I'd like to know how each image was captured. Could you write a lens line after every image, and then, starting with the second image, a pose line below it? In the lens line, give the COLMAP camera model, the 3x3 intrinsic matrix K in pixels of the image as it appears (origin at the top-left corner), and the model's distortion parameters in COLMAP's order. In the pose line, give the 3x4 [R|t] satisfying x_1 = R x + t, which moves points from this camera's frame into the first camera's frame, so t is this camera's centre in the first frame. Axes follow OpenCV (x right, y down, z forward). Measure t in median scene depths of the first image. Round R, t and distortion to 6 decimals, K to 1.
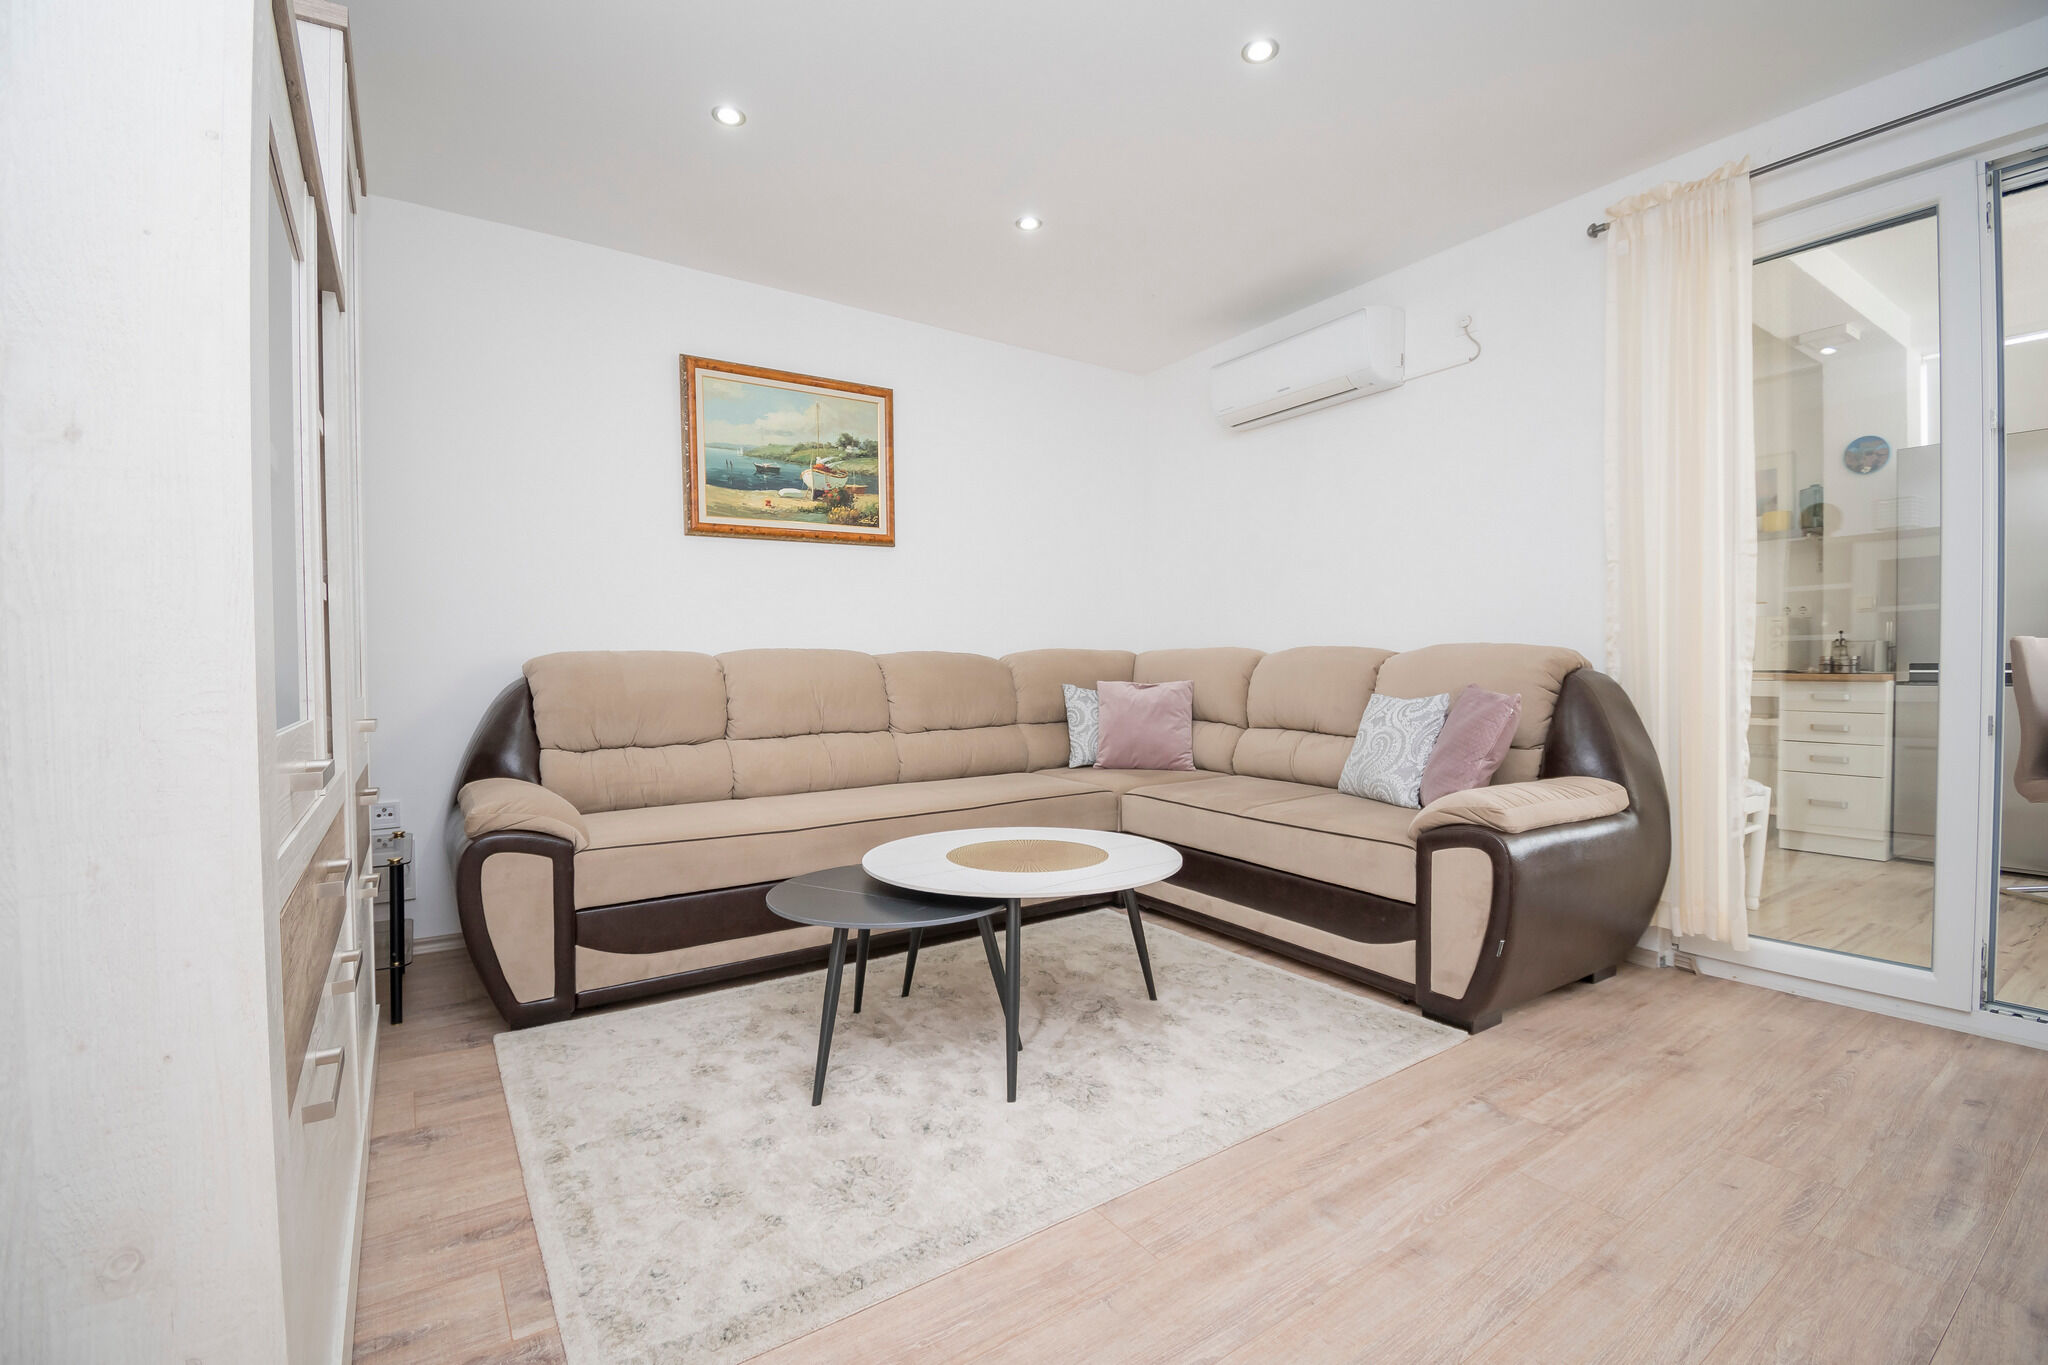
lens RADIAL K [[893.2, 0, 1028.8], [0, 893.2, 683.6], [0, 0, 1]] dist [0.012009, -0.021335]
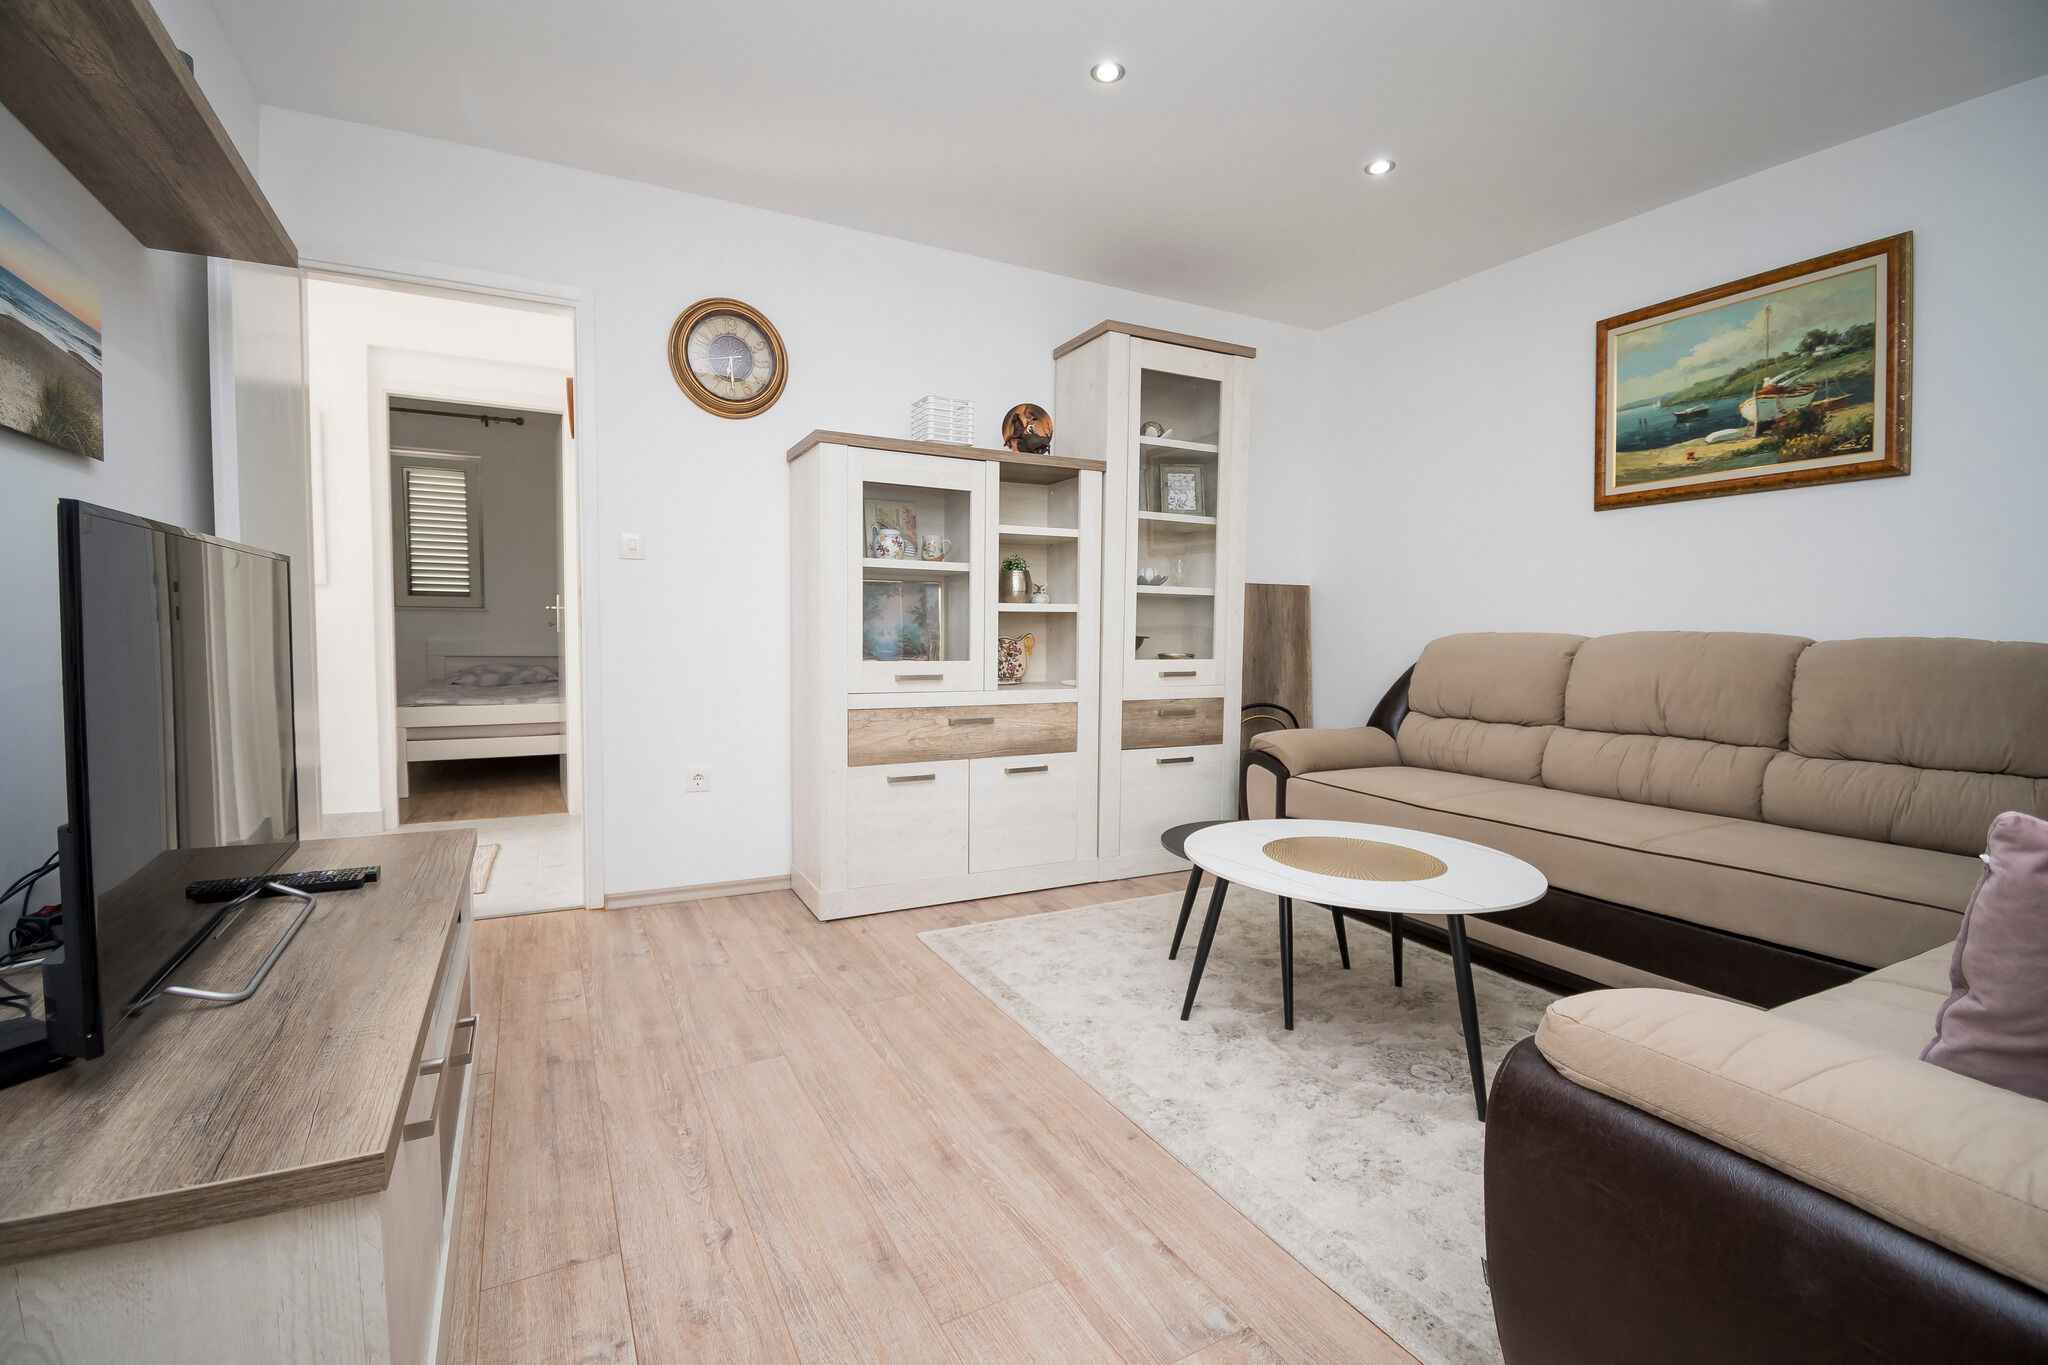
lens RADIAL K [[903.0, 0, 1012.6], [0, 903.0, 677.6], [0, 0, 1]] dist [0.014207, -0.019856]
pose [[-0.121998, 0.060745, -0.990670, 0.629855], [-0.035475, 0.997221, 0.065516, -0.029062], [0.991896, 0.043137, -0.119504, 0.485403]]
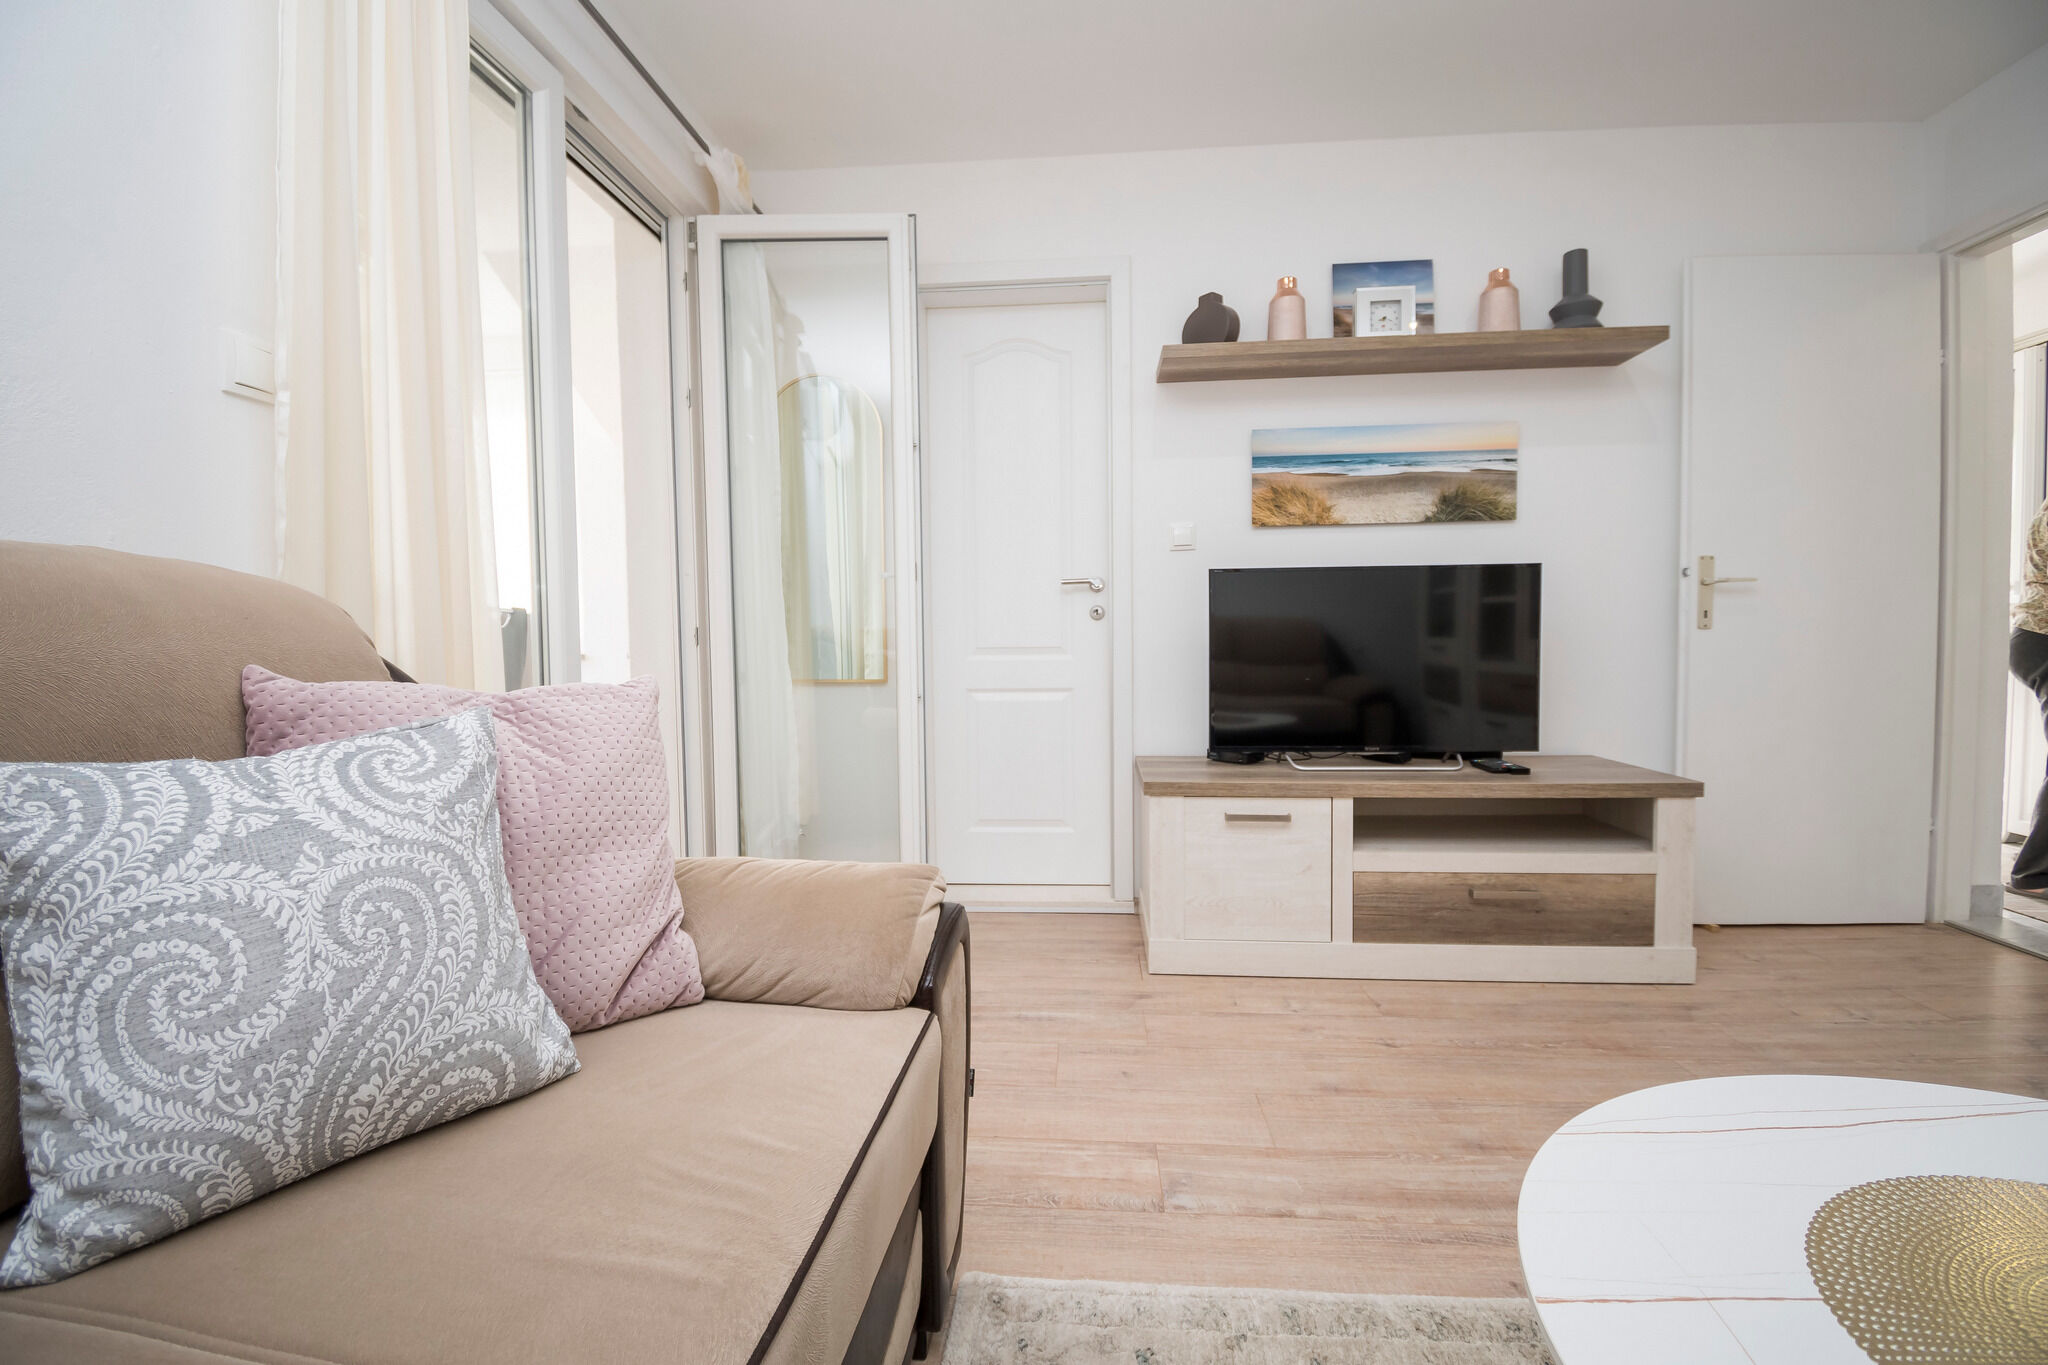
lens RADIAL K [[902.5, 0, 1025.9], [0, 902.5, 679.7], [0, 0, 1]] dist [0.024190, -0.028601]
pose [[-0.771340, -0.014824, 0.636250, 0.066531], [0.029532, 0.997818, 0.059051, -0.009421], [-0.635737, 0.064338, -0.769220, 0.884591]]
